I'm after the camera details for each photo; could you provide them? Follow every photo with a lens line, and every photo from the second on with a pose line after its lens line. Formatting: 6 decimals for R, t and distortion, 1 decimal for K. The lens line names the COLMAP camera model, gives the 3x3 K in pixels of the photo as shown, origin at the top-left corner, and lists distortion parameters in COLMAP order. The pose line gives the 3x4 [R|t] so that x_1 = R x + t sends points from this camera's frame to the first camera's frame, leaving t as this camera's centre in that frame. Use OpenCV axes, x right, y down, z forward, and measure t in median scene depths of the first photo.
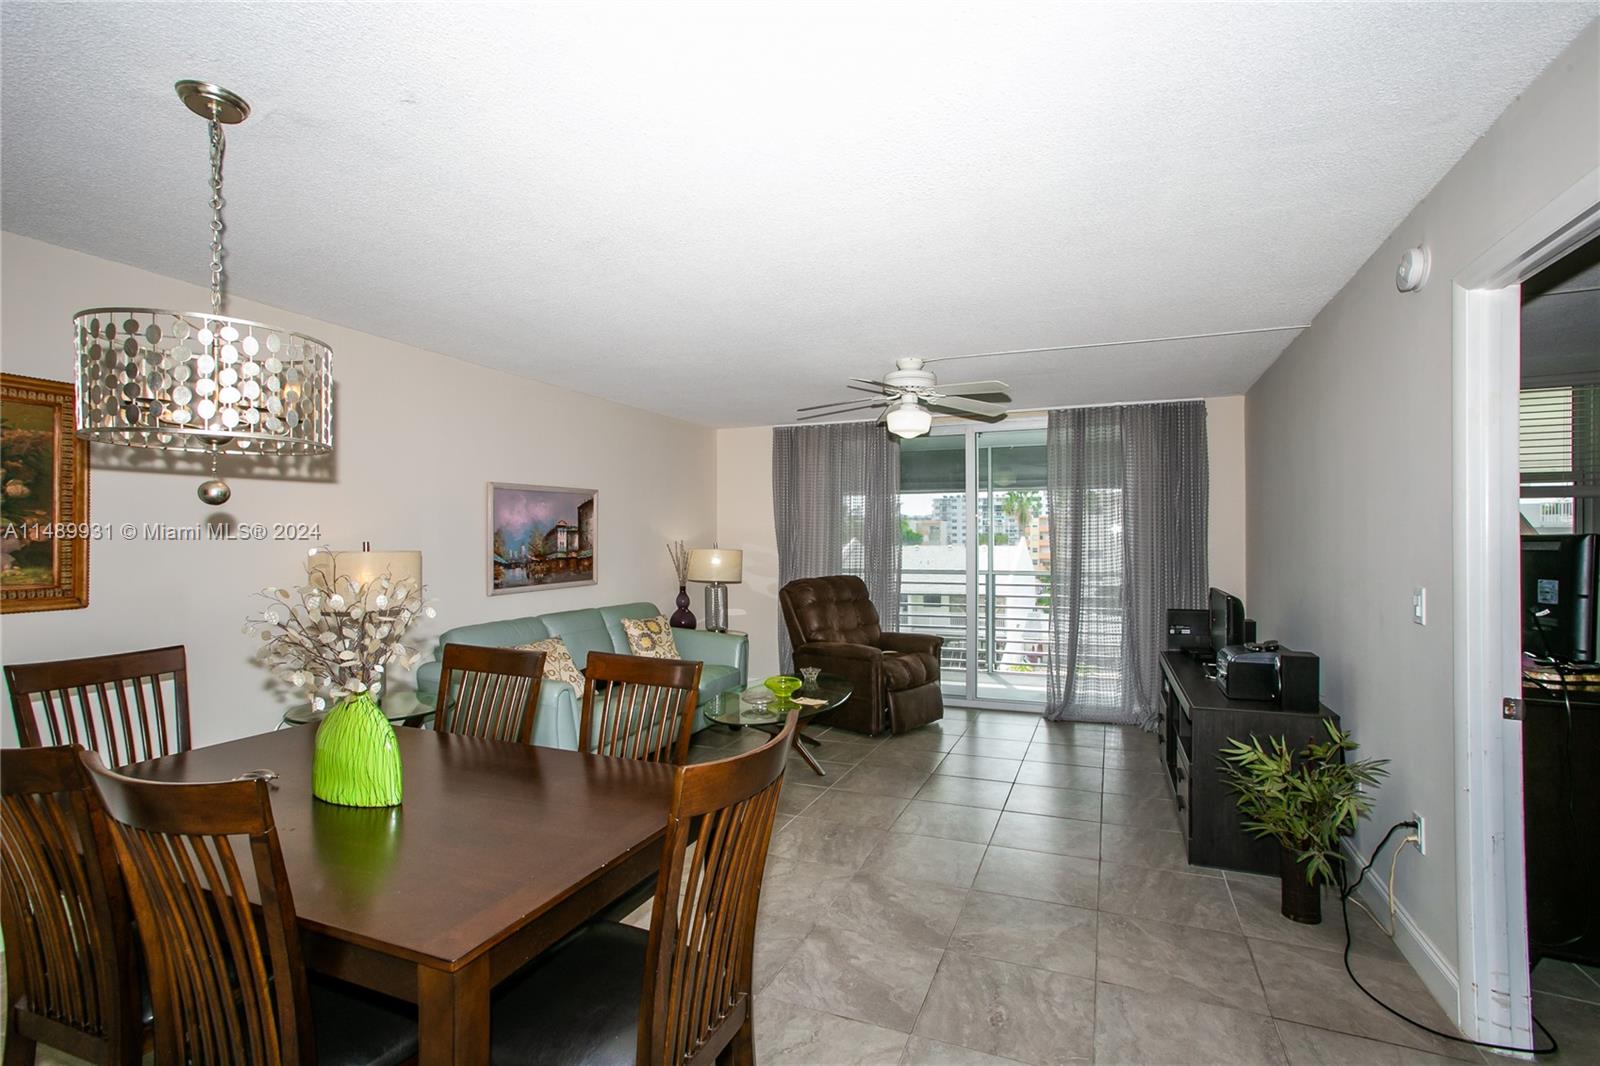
lens RADIAL K [[762.3, 0, 745.2], [0, 762.3, 532.4], [0, 0, 1]] dist [-0.002282, -0.000307]
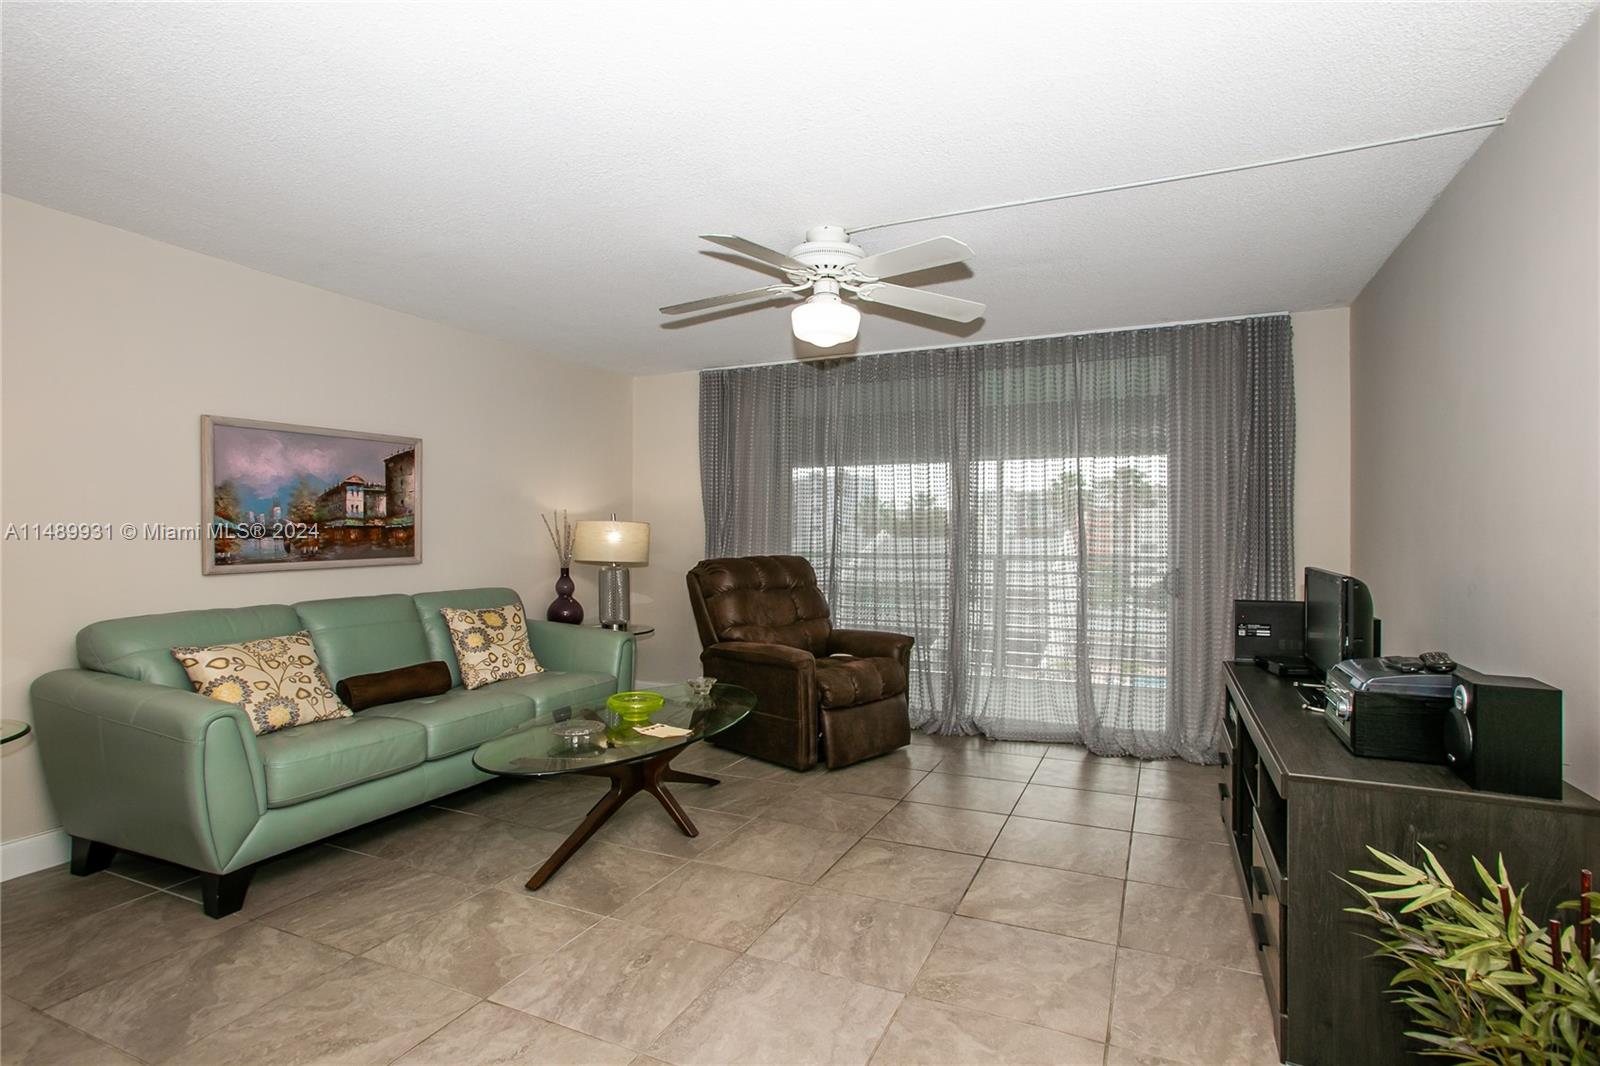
lens RADIAL K [[719.8, 0, 704.1], [0, 719.8, 540.7], [0, 0, 1]] dist [0.000652, 0.001114]
pose [[0.992298, -0.005273, -0.123761, 0.175009], [0.006990, 0.999885, 0.013449, 0.038303], [0.123676, -0.014211, 0.992221, 0.324114]]
